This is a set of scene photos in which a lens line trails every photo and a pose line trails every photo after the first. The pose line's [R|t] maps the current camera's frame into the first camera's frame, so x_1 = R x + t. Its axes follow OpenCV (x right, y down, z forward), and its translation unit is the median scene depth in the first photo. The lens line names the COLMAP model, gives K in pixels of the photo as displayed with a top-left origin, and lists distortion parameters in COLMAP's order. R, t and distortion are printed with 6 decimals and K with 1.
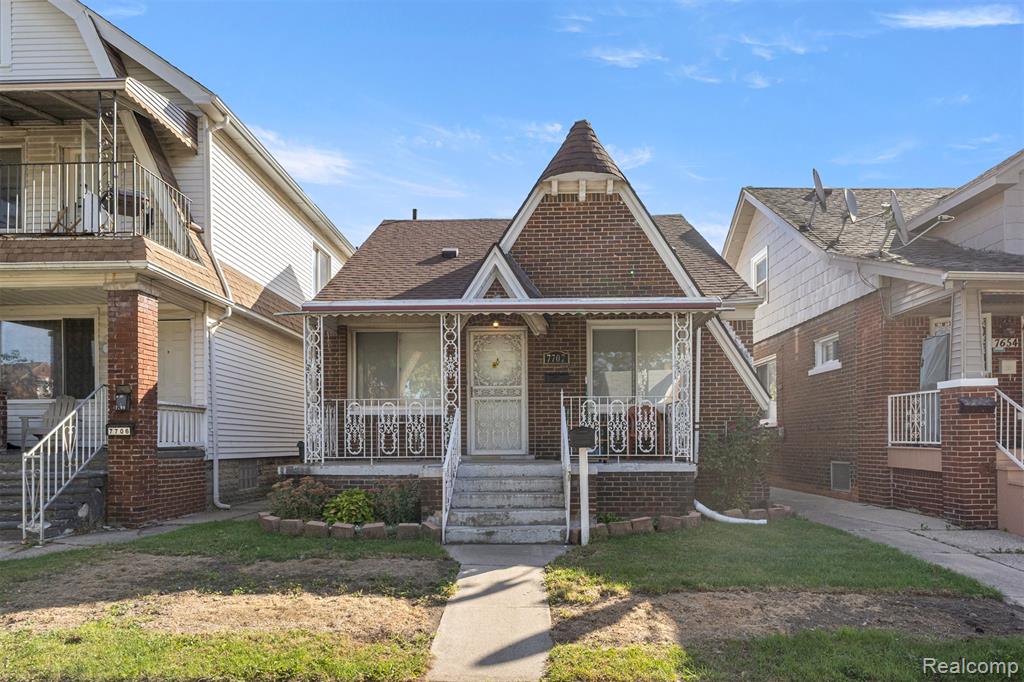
lens RADIAL K [[618.2, 0, 512.1], [0, 618.2, 348.7], [0, 0, 1]] dist [0.011320, -0.000690]
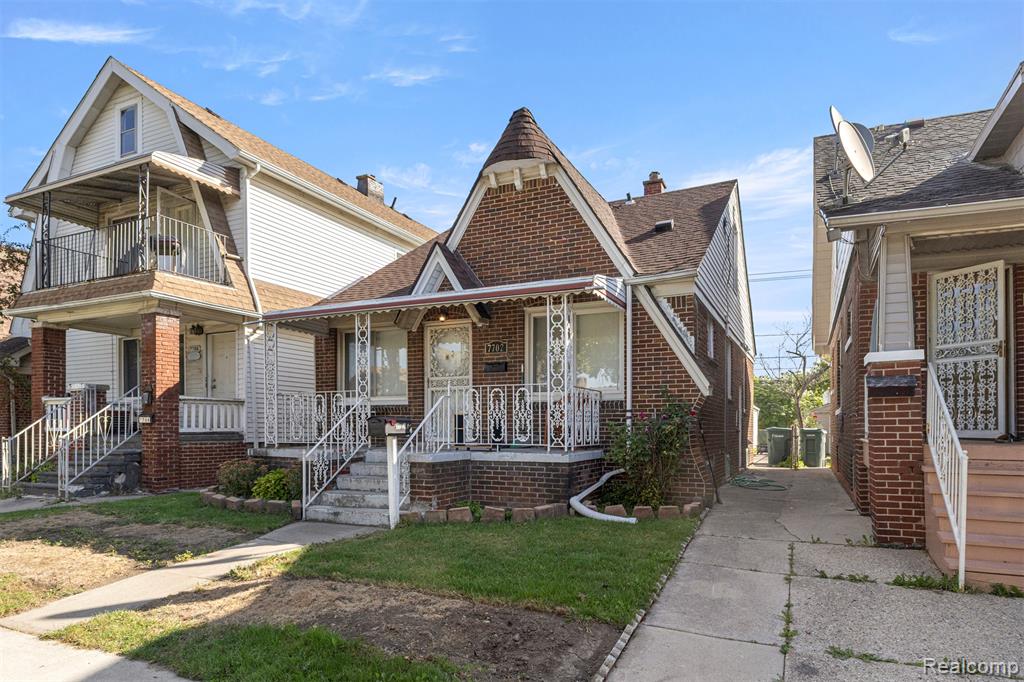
lens RADIAL K [[593.3, 0, 512.0], [0, 593.3, 340.7], [0, 0, 1]] dist [0.005196, 0.000091]
pose [[0.919052, -0.051909, -0.390702, 0.495081], [0.053806, 0.998533, -0.006097, 0.011456], [0.390445, -0.015419, 0.920497, 0.115503]]
